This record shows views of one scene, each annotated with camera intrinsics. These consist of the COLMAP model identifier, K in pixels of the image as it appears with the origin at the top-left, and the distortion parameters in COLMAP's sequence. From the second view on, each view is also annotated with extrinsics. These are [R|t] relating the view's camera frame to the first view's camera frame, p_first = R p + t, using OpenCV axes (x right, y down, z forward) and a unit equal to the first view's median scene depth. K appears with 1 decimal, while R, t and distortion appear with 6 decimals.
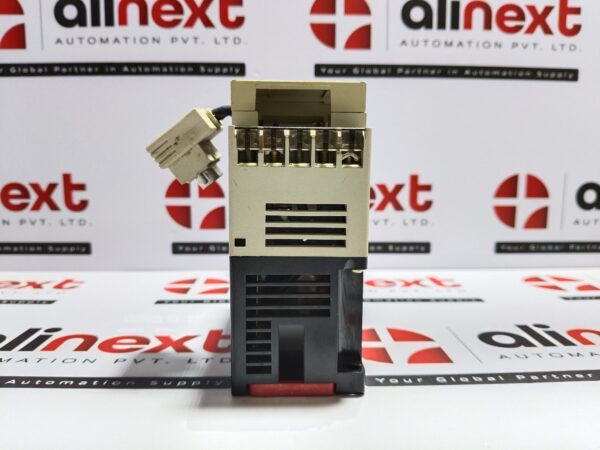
lens RADIAL K [[474.2, 0, 300.0], [0, 474.2, 225.0], [0, 0, 1]] dist [-0.048648, -0.014306]
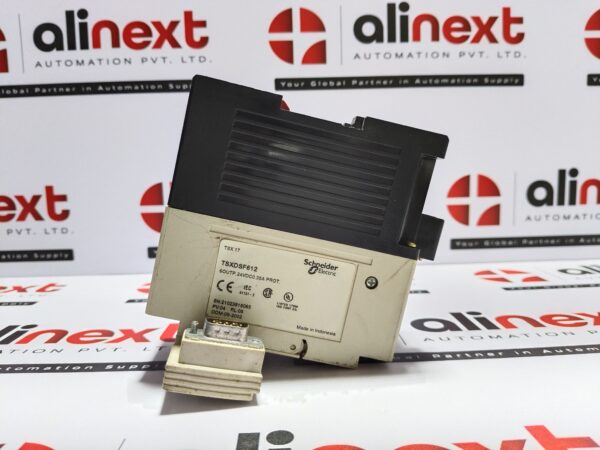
lens RADIAL K [[467.7, 0, 300.0], [0, 467.7, 225.0], [0, 0, 1]] dist [-0.009028, -0.063991]
pose [[0.999613, -0.026513, -0.008406, 0.090854], [0.026397, 0.999559, -0.013600, 0.010618], [0.008762, 0.013373, 0.999872, -0.068364]]
